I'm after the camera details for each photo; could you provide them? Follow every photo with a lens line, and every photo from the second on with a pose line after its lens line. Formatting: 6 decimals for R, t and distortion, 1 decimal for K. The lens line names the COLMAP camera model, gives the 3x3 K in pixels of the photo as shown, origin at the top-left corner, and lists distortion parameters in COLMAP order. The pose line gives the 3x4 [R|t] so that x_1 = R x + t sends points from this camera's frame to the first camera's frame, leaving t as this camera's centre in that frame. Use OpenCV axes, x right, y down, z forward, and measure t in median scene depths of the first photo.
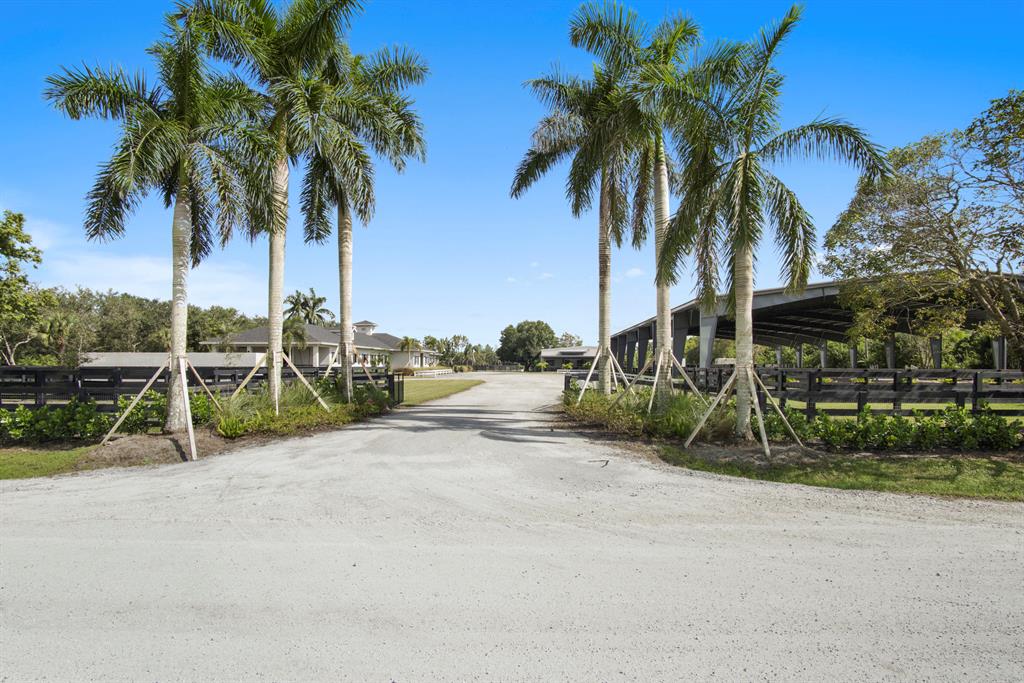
lens RADIAL K [[546.2, 0, 511.9], [0, 546.2, 358.5], [0, 0, 1]] dist [0.000207, 0.000262]
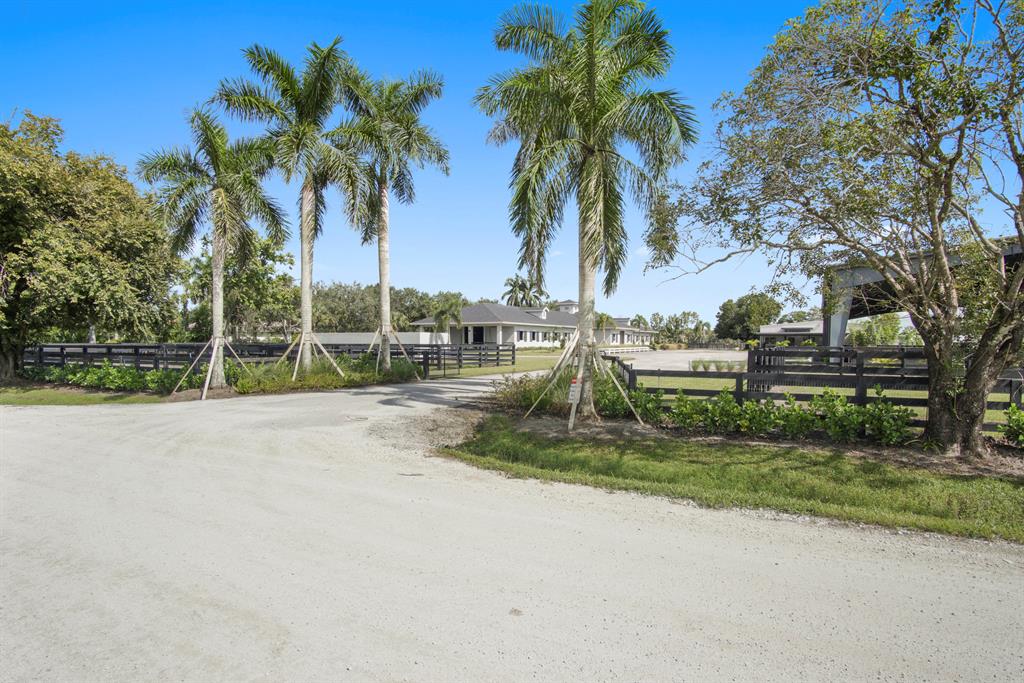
lens RADIAL K [[561.4, 0, 512.0], [0, 561.4, 341.5], [0, 0, 1]] dist [0.002433, 0.000354]
pose [[0.901145, 0.000414, -0.433517, 0.102595], [0.003515, 0.999960, 0.008261, 0.000166], [0.433503, -0.008968, 0.901107, -0.001193]]
